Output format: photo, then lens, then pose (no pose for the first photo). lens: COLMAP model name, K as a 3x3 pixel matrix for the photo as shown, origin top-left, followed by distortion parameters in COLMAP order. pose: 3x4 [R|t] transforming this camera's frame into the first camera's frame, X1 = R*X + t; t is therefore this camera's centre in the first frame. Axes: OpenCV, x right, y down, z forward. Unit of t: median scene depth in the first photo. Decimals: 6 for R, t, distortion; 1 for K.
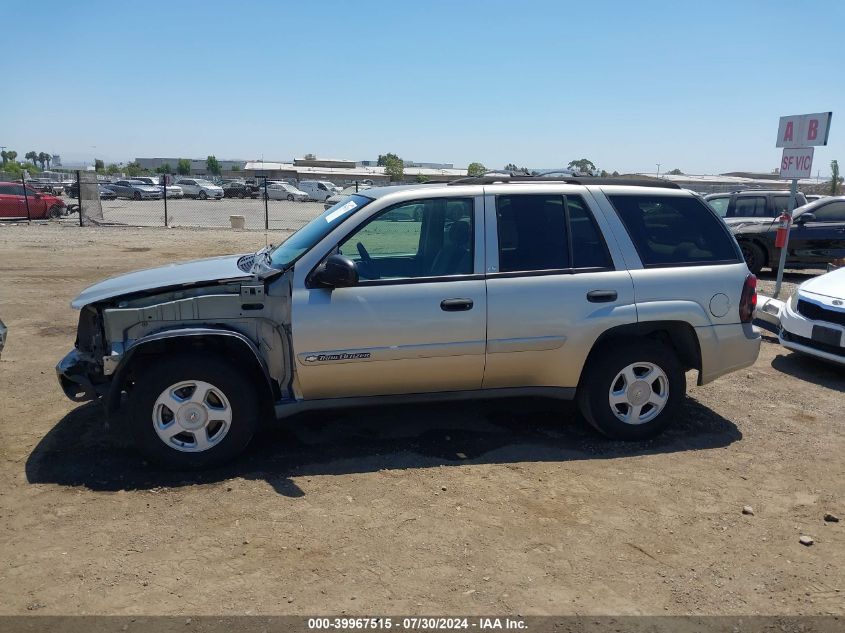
lens RADIAL K [[642.1, 0, 424.6], [0, 642.1, 280.6], [0, 0, 1]] dist [-0.003120, -0.003896]
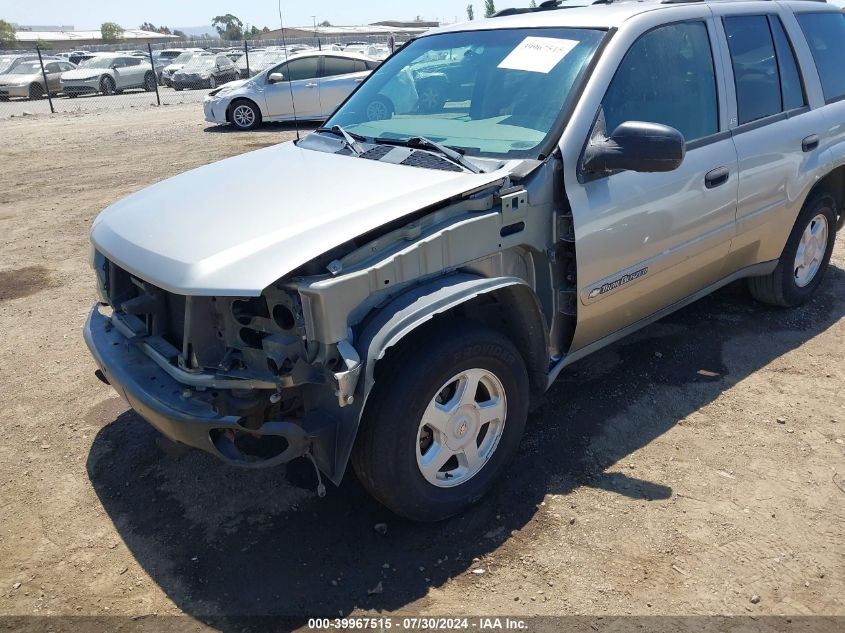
lens RADIAL K [[658.9, 0, 424.7], [0, 658.9, 307.3], [0, 0, 1]] dist [0.004959, -0.000429]
pose [[0.894691, -0.217885, 0.389941, -0.595023], [0.120477, 0.958321, 0.259049, -0.057290], [-0.430132, -0.184790, 0.883651, 0.486276]]
